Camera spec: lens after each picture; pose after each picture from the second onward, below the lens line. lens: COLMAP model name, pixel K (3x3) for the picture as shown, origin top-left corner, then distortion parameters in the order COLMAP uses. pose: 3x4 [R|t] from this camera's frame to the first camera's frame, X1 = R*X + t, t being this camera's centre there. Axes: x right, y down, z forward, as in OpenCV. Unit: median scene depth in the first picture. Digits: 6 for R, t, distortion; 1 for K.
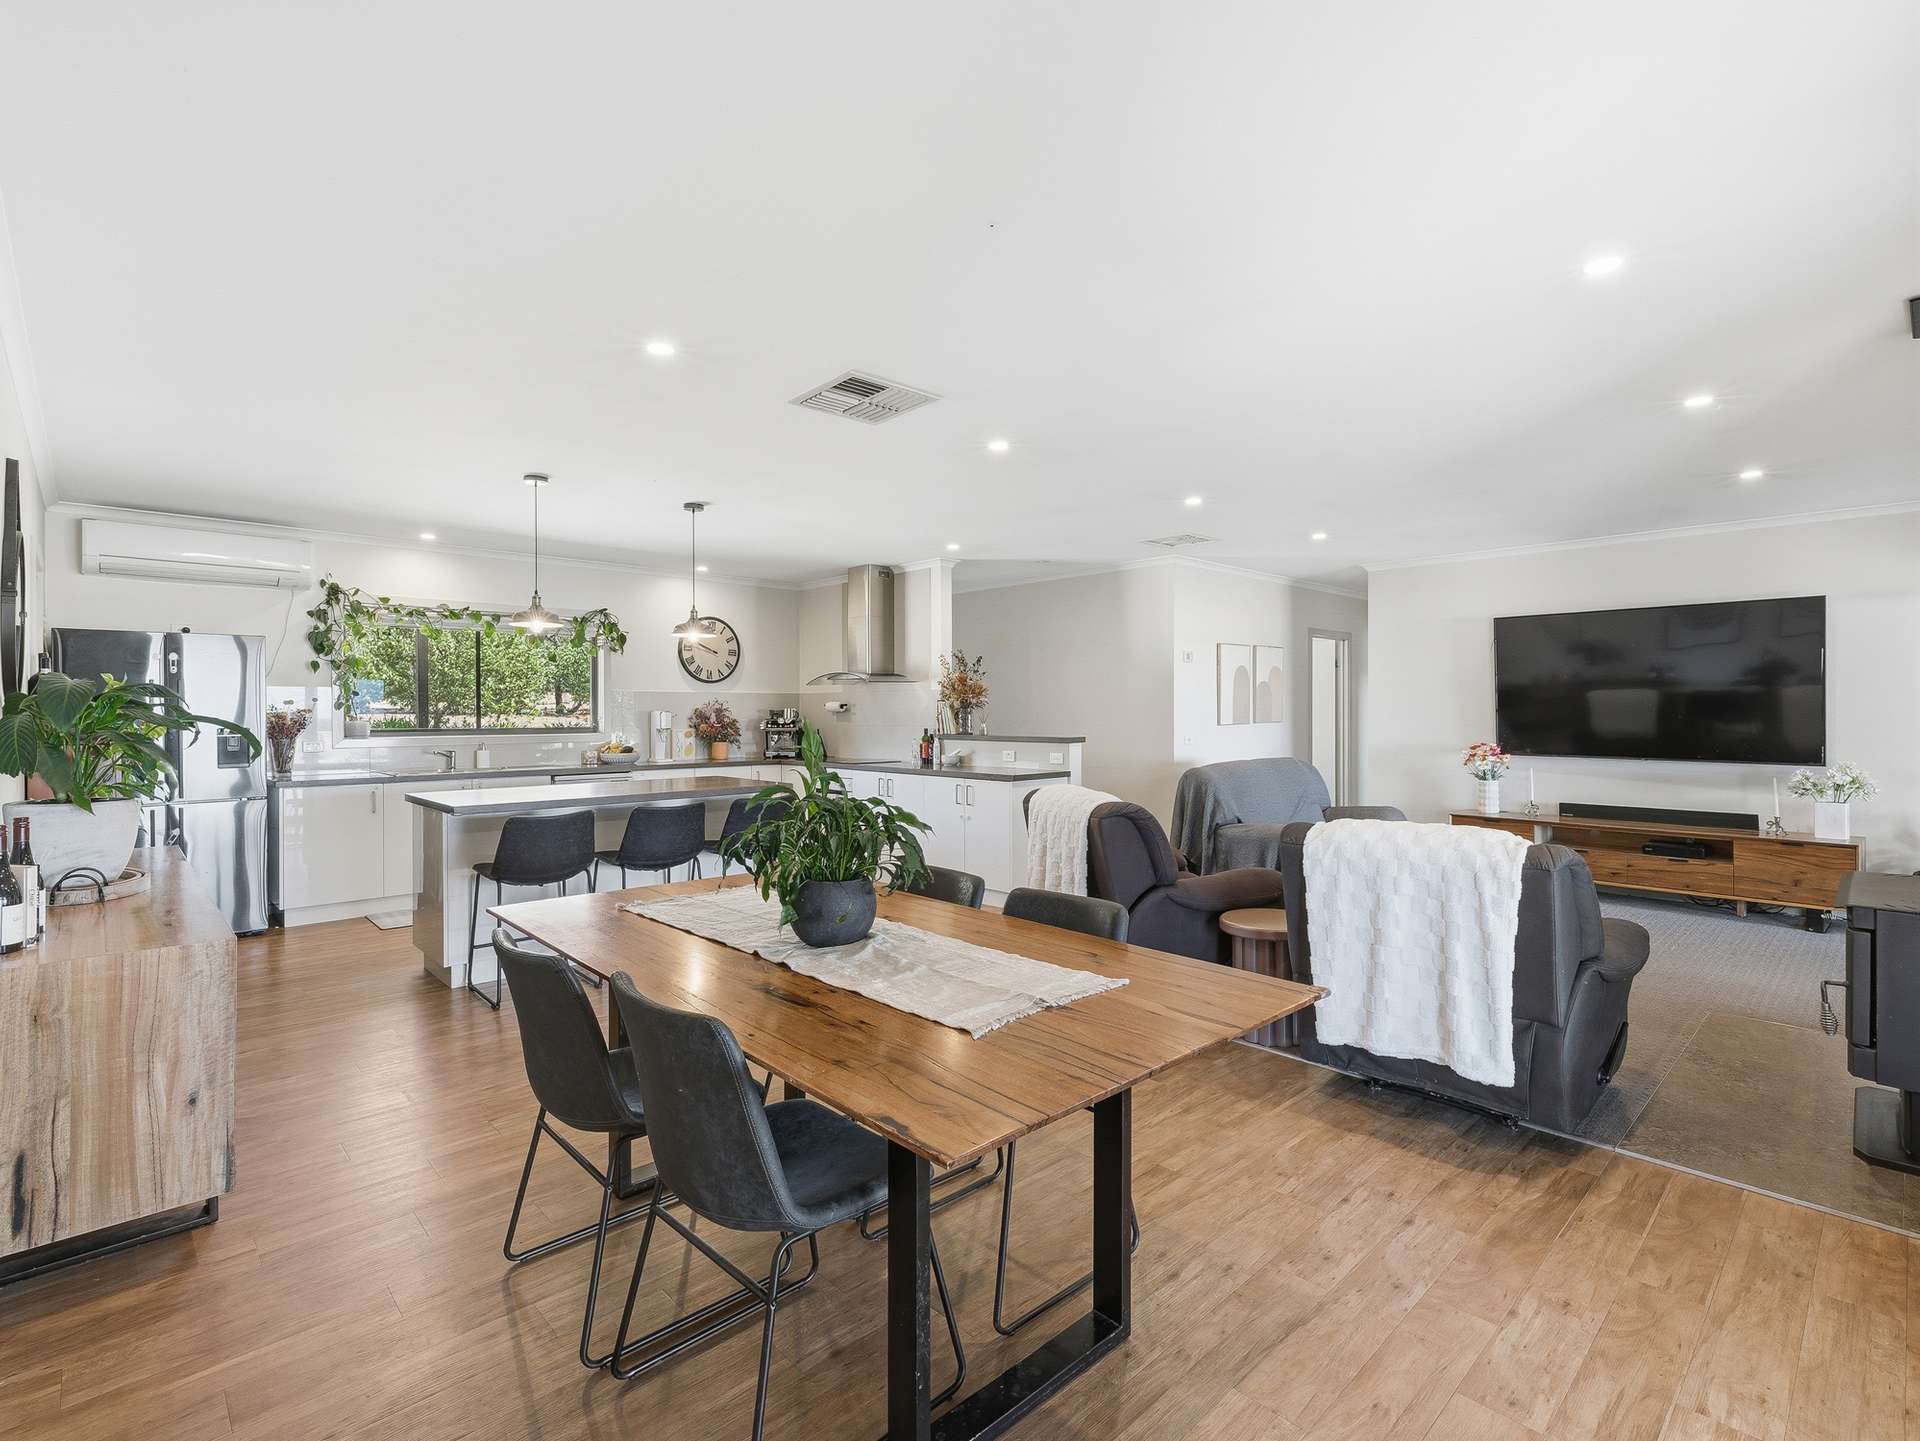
lens RADIAL K [[922.2, 0, 960.0], [0, 922.2, 720.5], [0, 0, 1]] dist [0.001050, -0.000179]
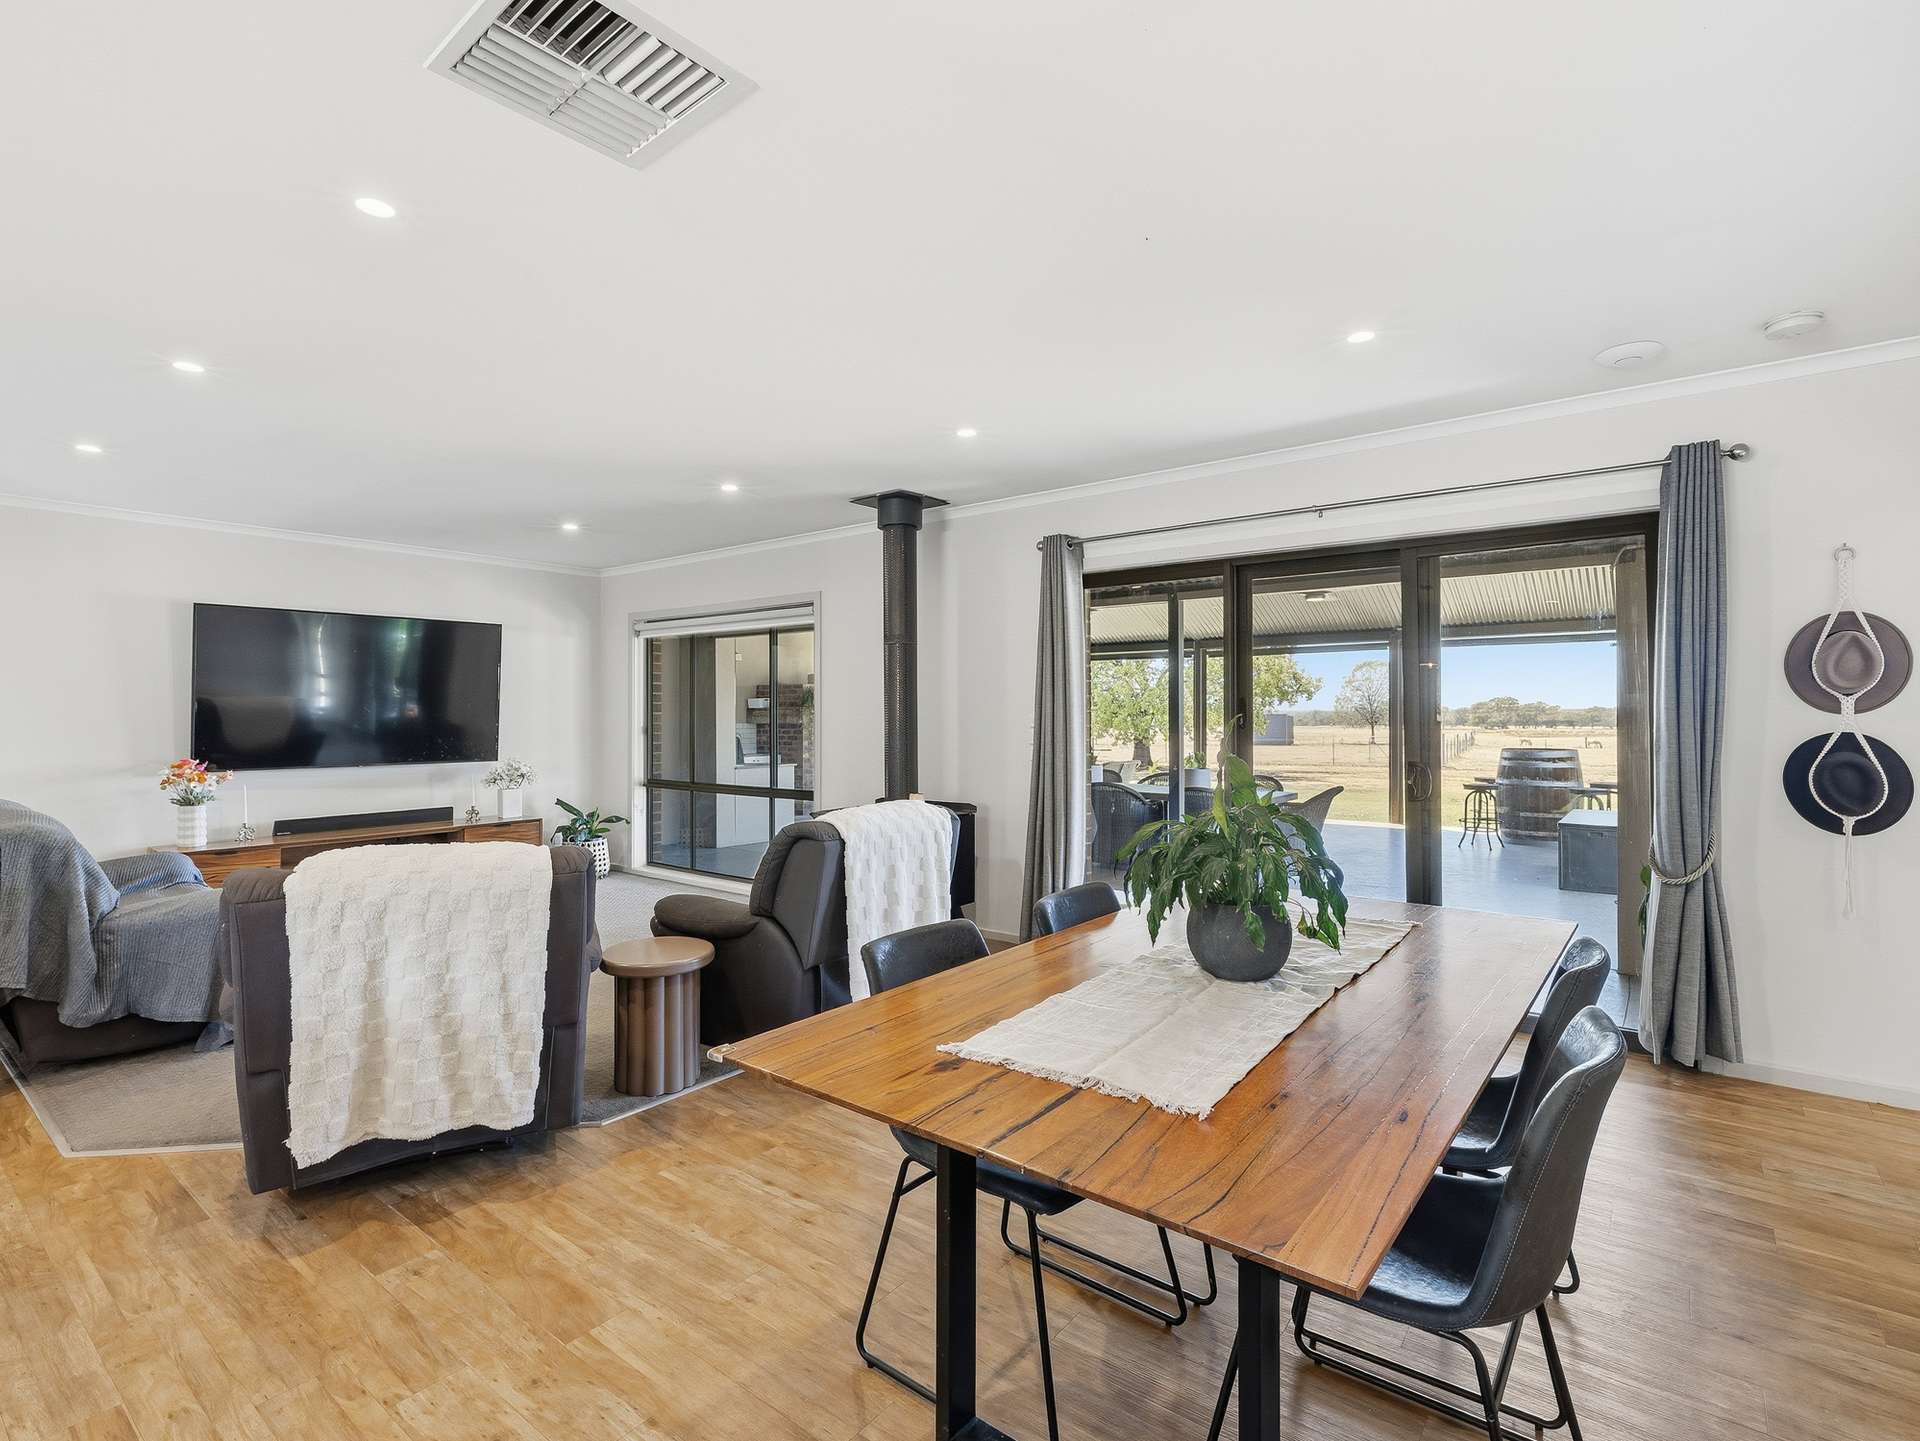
lens RADIAL K [[922.2, 0, 960.0], [0, 922.2, 720.5], [0, 0, 1]] dist [0.001050, -0.000179]
pose [[-0.158232, -0.006796, 0.987379, -0.326270], [0.018026, 0.999790, 0.009770, -0.005044], [-0.987237, 0.019345, -0.158076, 0.474610]]
